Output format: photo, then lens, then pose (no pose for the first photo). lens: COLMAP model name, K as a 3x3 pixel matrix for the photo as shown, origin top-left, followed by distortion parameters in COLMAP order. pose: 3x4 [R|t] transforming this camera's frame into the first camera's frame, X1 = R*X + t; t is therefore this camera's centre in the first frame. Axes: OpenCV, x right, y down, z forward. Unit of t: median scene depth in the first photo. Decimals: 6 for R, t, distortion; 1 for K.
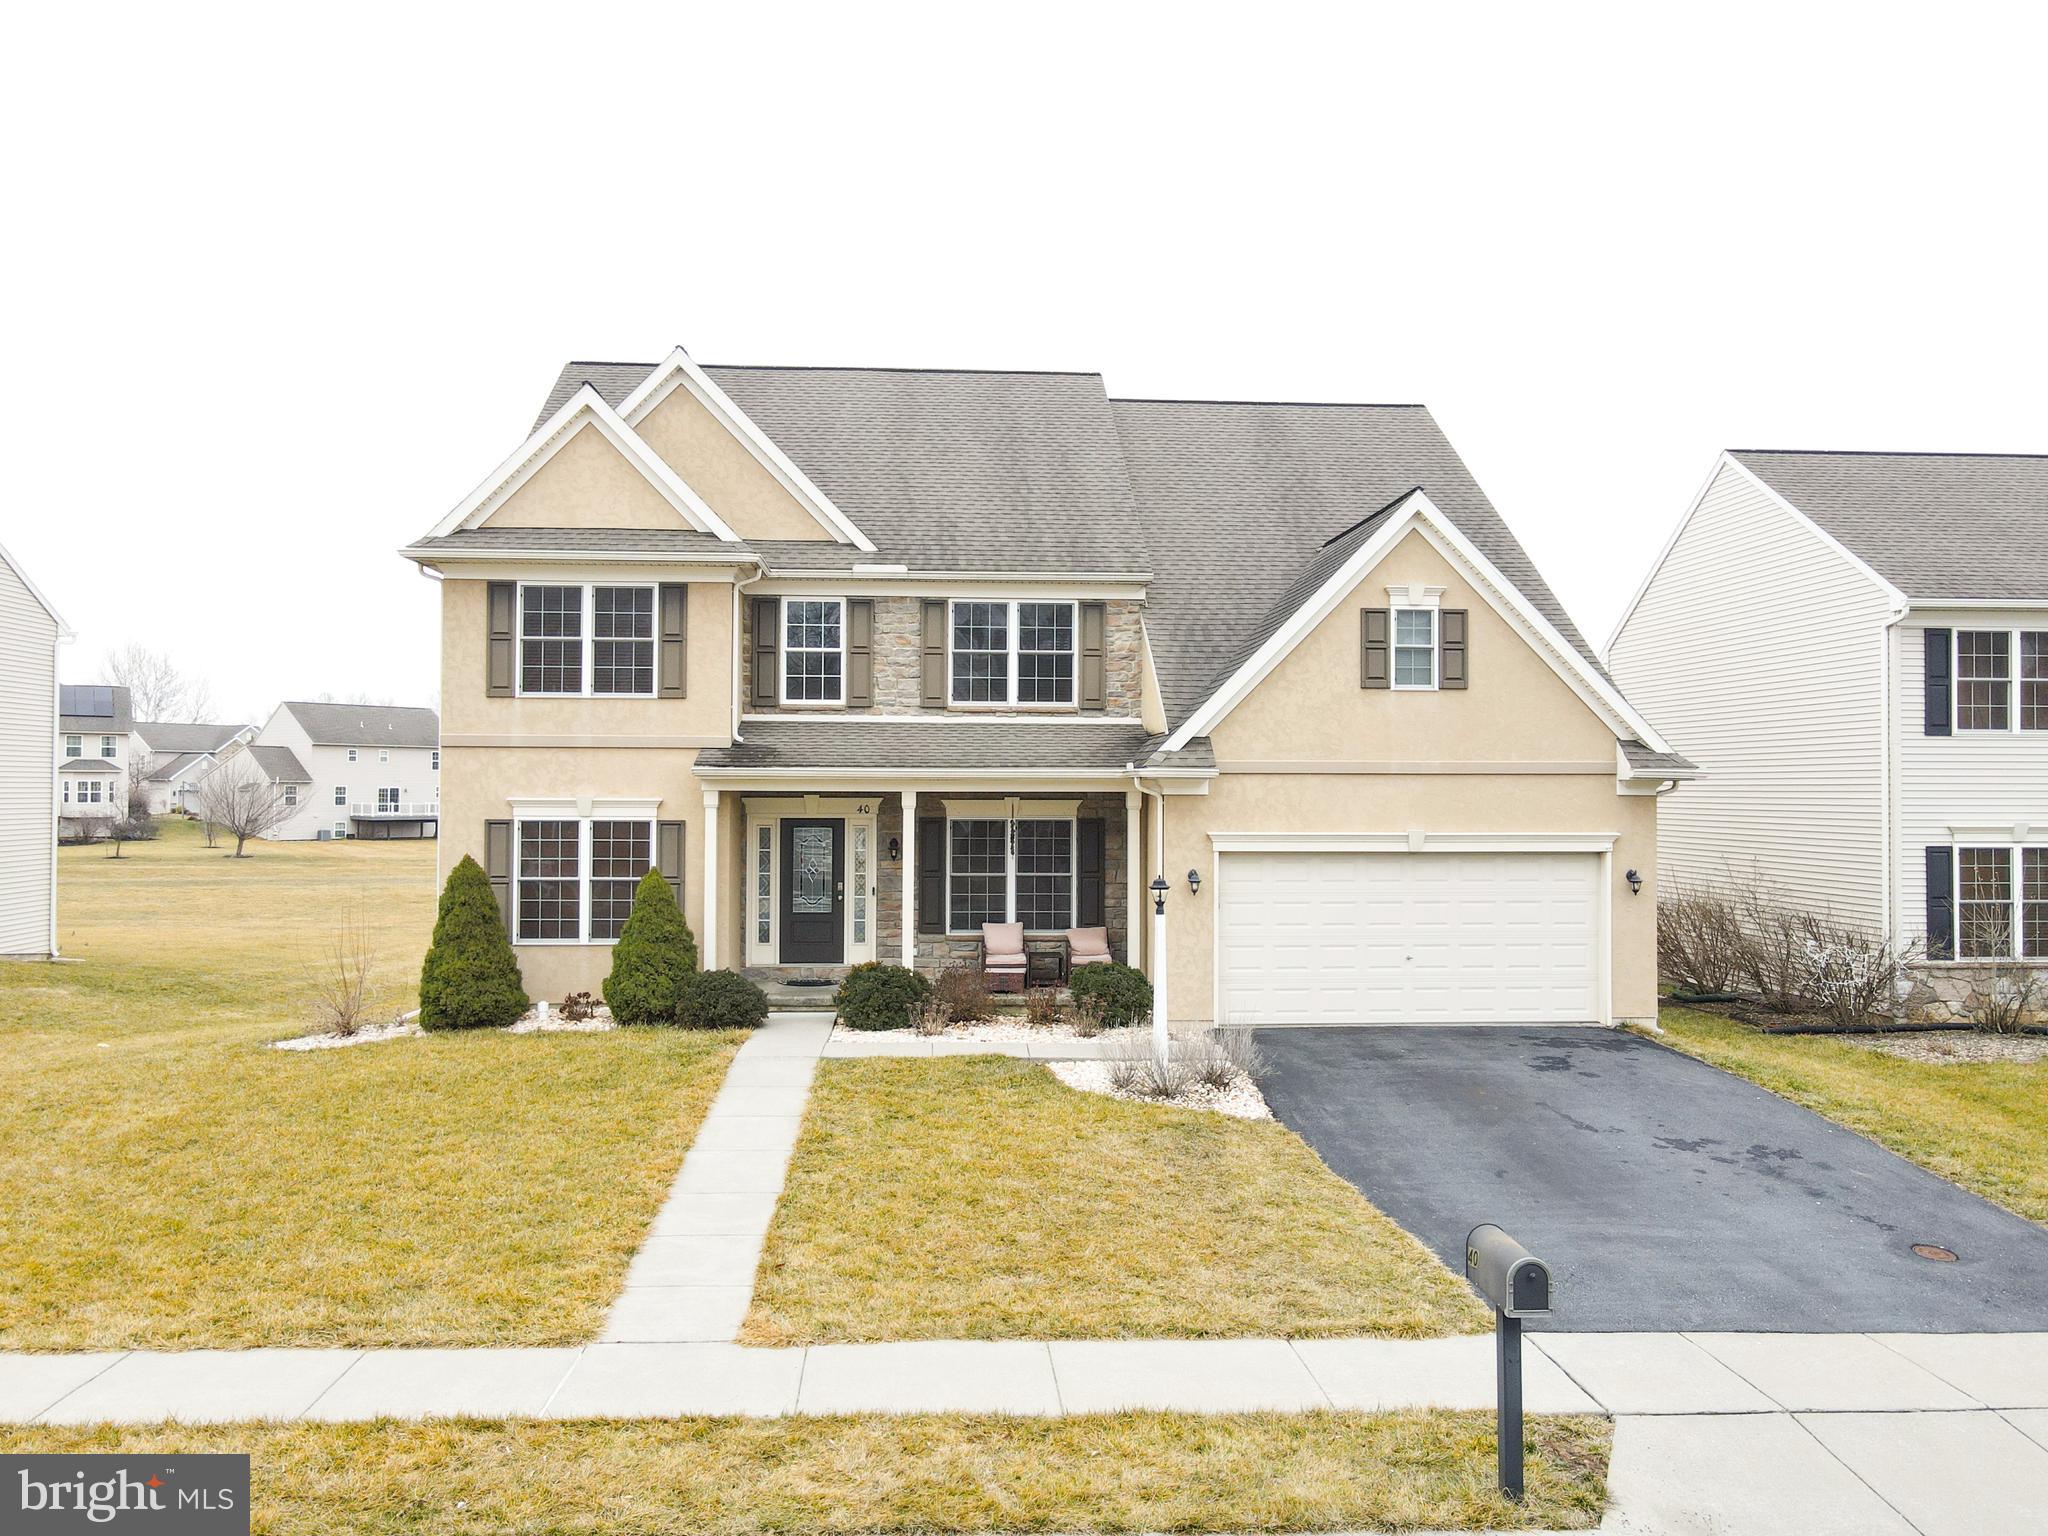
lens RADIAL K [[1499.6, 0, 1015.0], [0, 1499.6, 765.9], [0, 0, 1]] dist [0.007166, 0.019647]
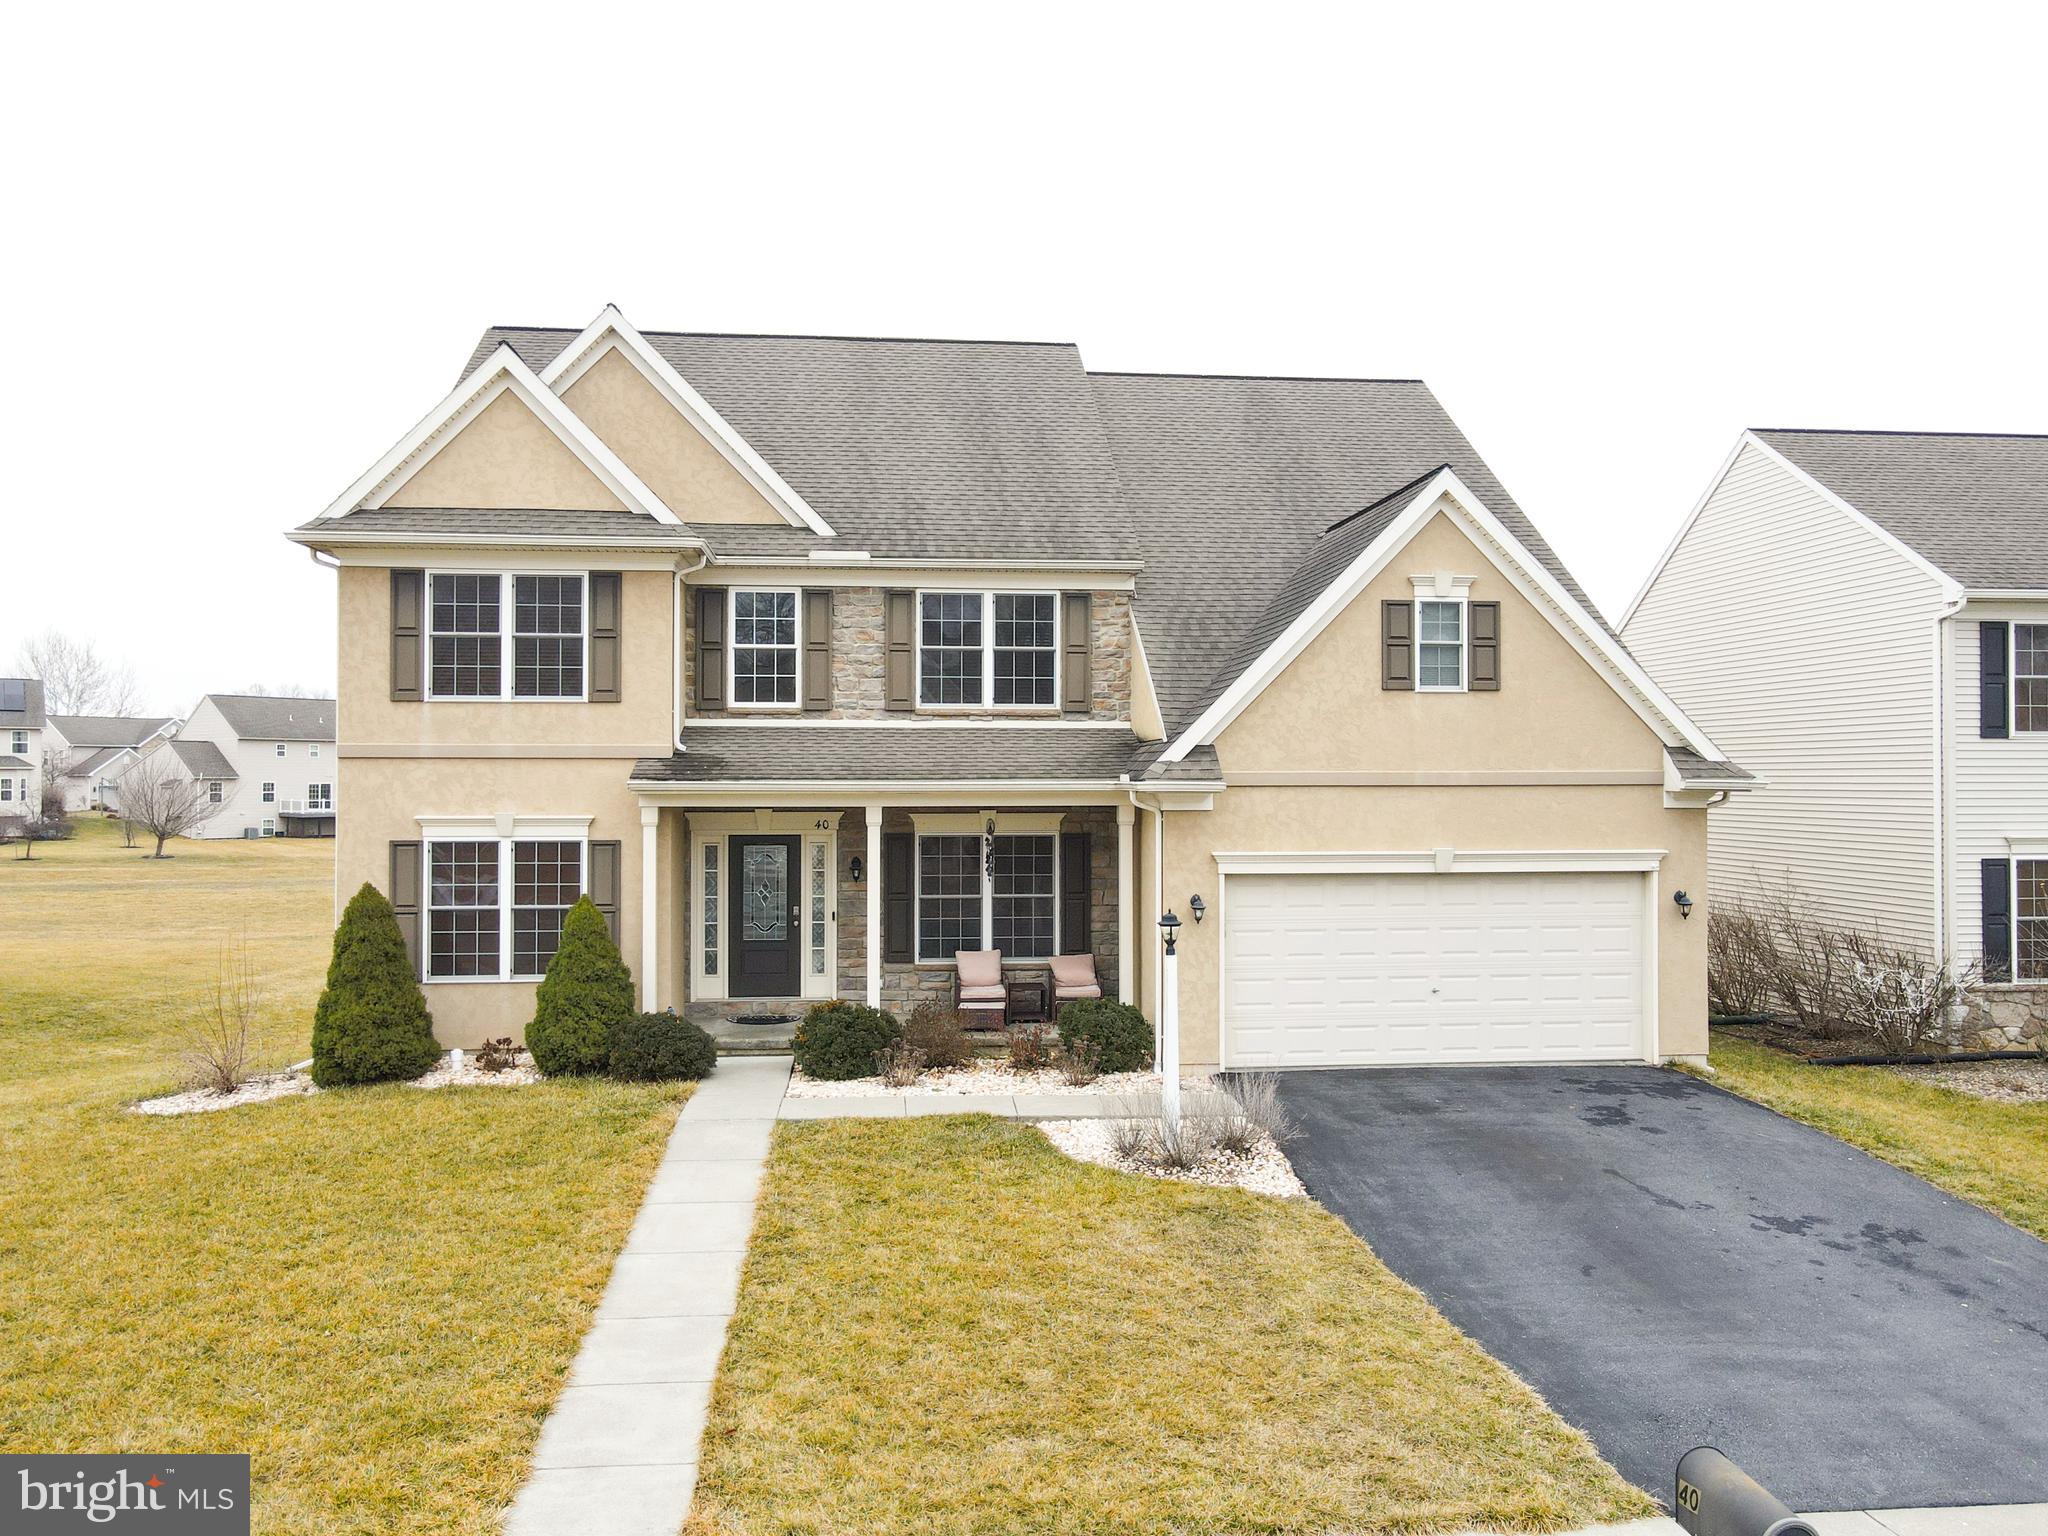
lens RADIAL K [[1499.6, 0, 1015.3], [0, 1499.6, 764.8], [0, 0, 1]] dist [0.007166, 0.019647]
pose [[0.999399, -0.003672, 0.034475, -0.017713], [0.003450, 0.999973, 0.006499, -0.013140], [-0.034498, -0.006376, 0.999384, 0.109750]]
